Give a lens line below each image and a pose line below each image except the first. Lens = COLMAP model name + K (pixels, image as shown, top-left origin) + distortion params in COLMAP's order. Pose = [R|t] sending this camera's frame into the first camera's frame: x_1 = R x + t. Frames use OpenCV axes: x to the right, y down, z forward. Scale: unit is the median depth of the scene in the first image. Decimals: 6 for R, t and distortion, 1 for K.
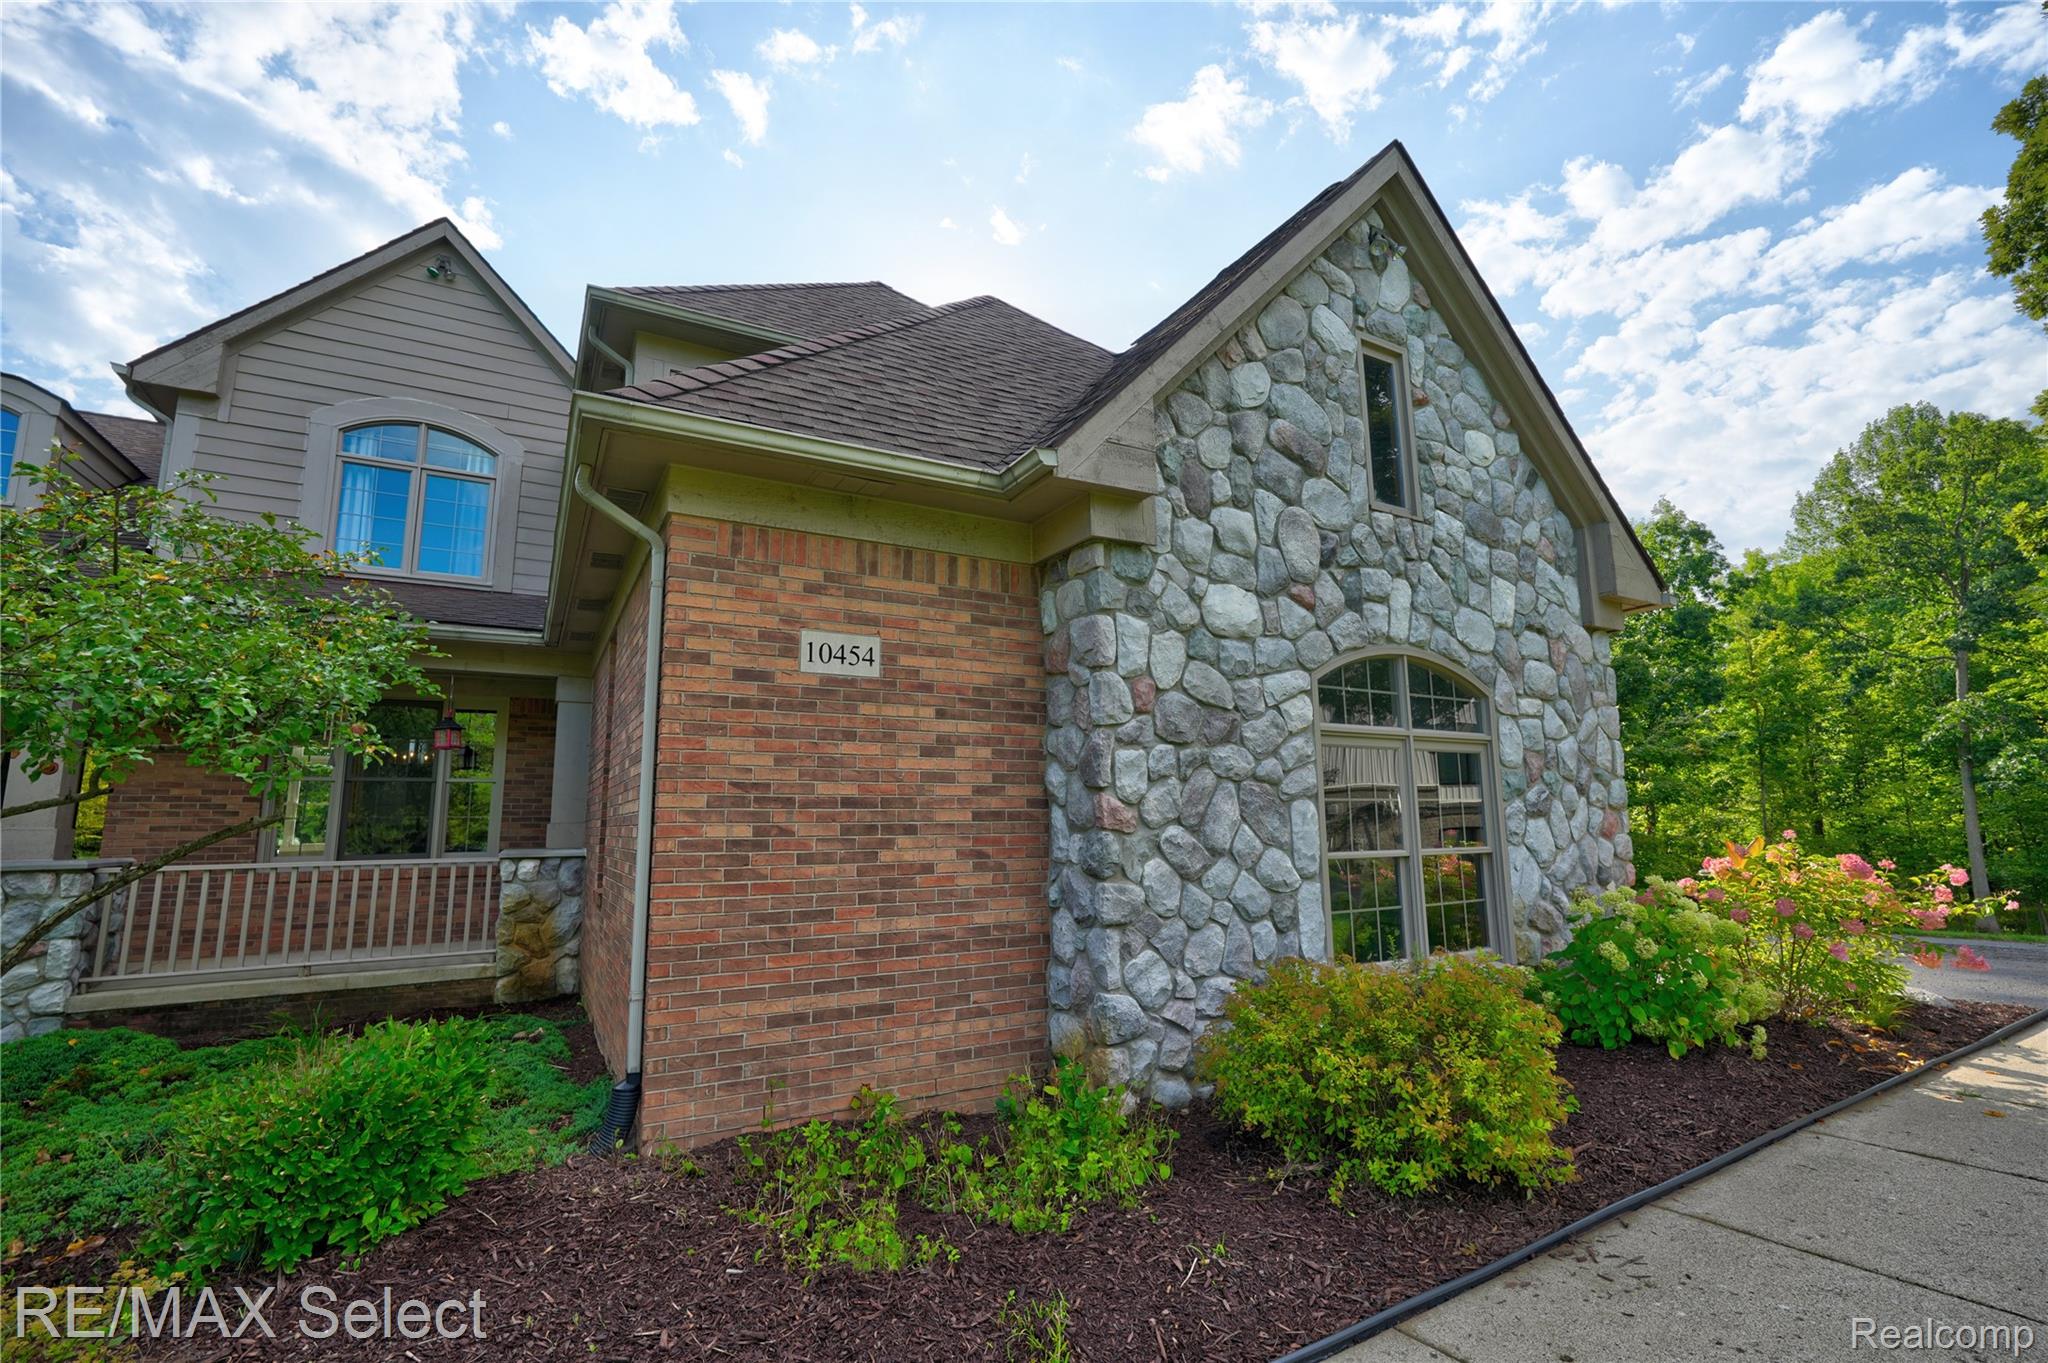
lens RADIAL K [[904.7, 0, 1026.4], [0, 904.7, 680.3], [0, 0, 1]] dist [-0.017072, 0.010045]
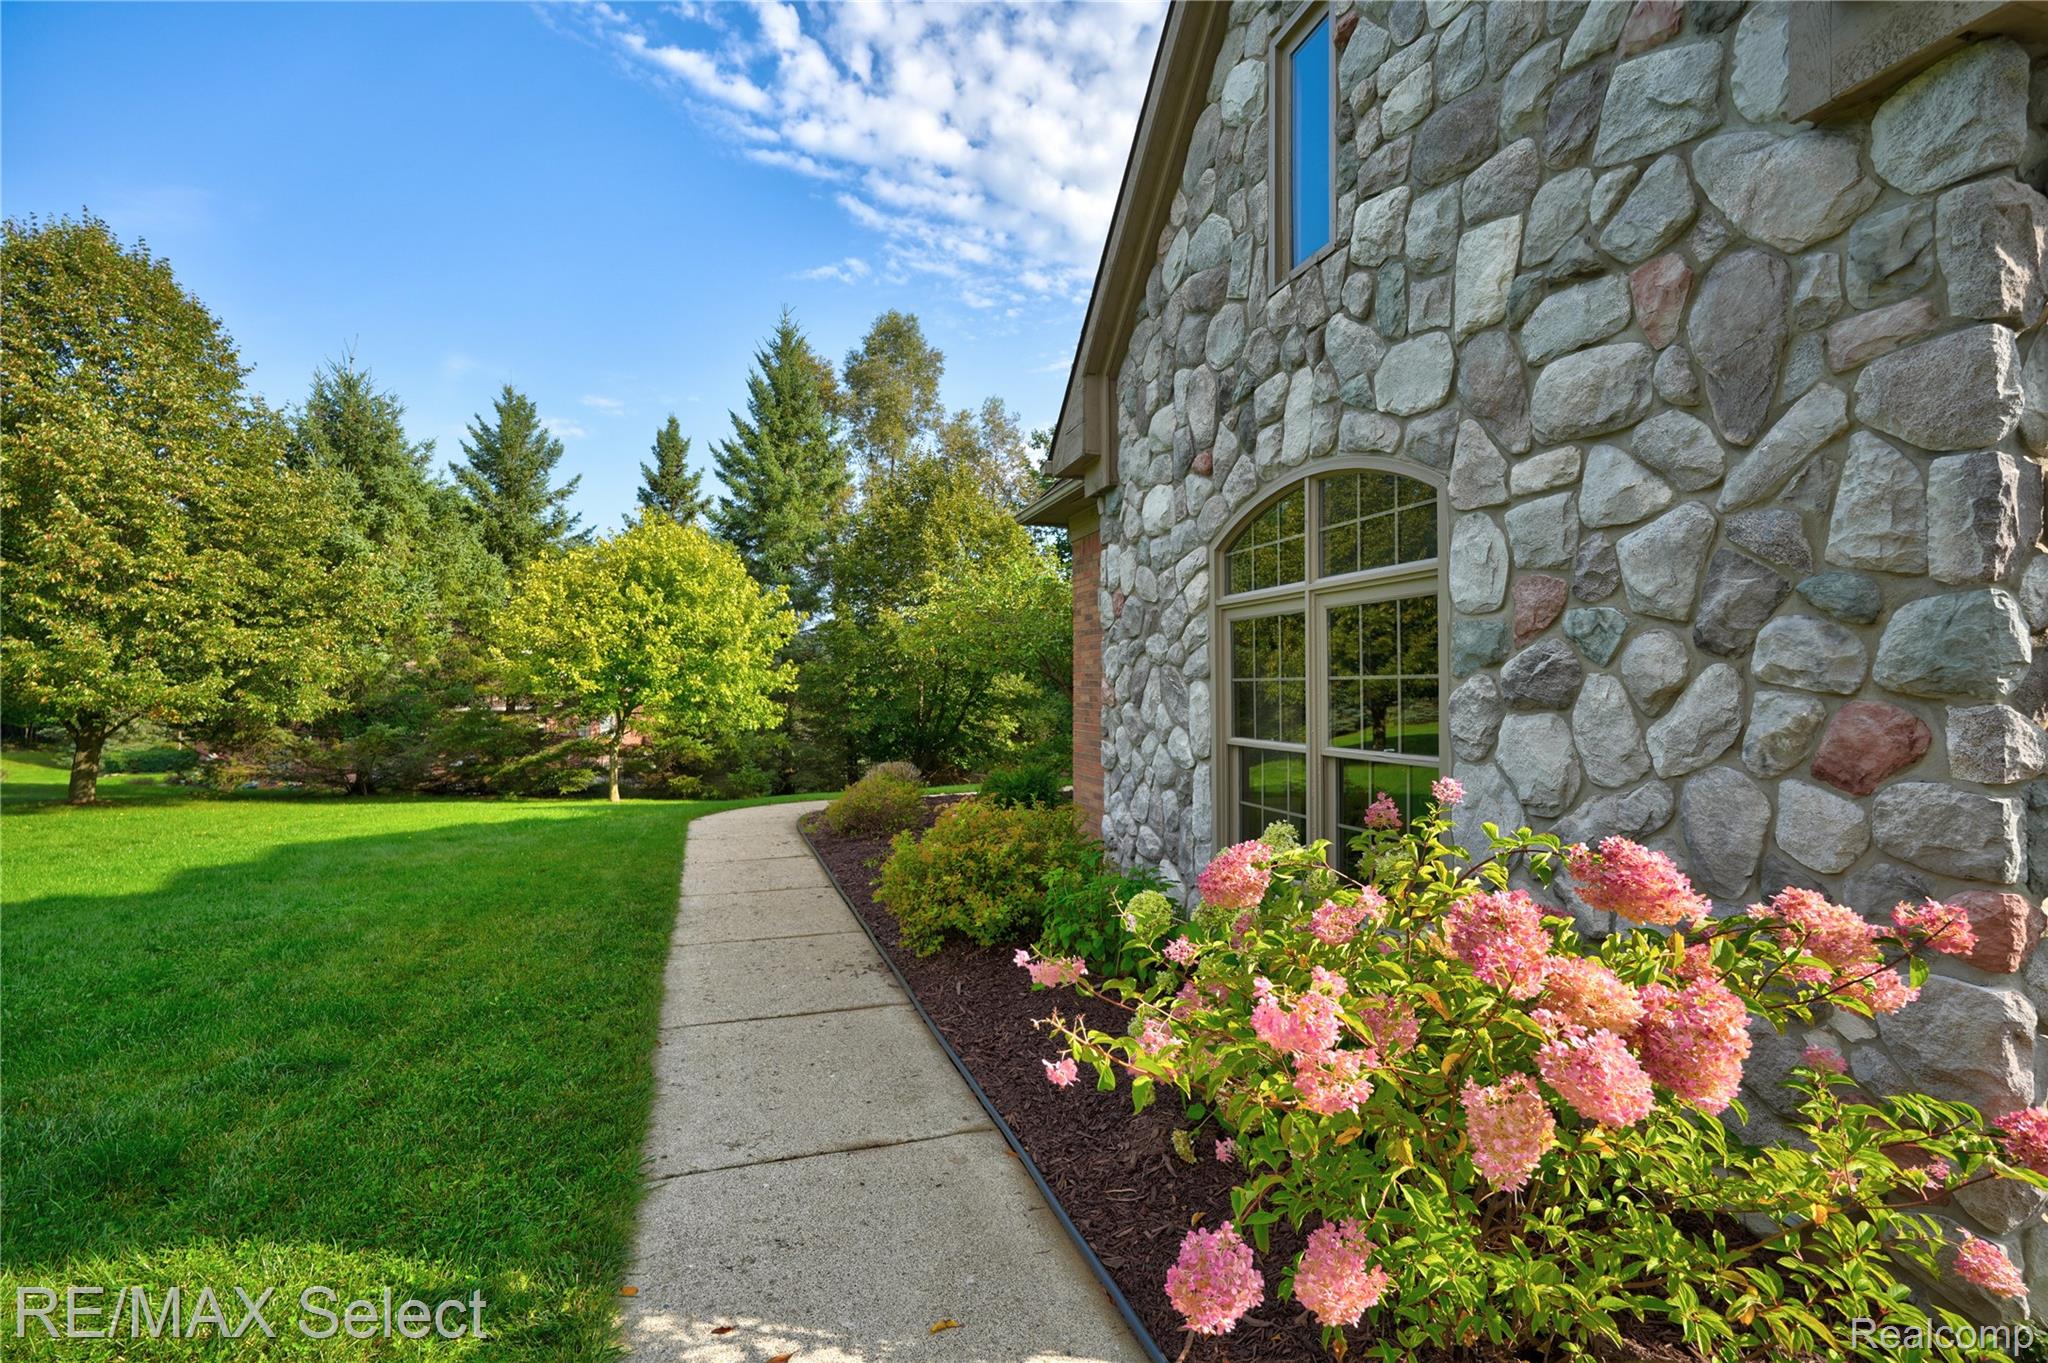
lens RADIAL K [[904.7, 0, 1026.4], [0, 904.7, 680.3], [0, 0, 1]] dist [-0.017072, 0.010045]
pose [[-0.202845, 0.005321, -0.979196, 1.249079], [0.162211, 0.986352, -0.028243, 0.123031], [0.965682, -0.164565, -0.200939, 0.969999]]
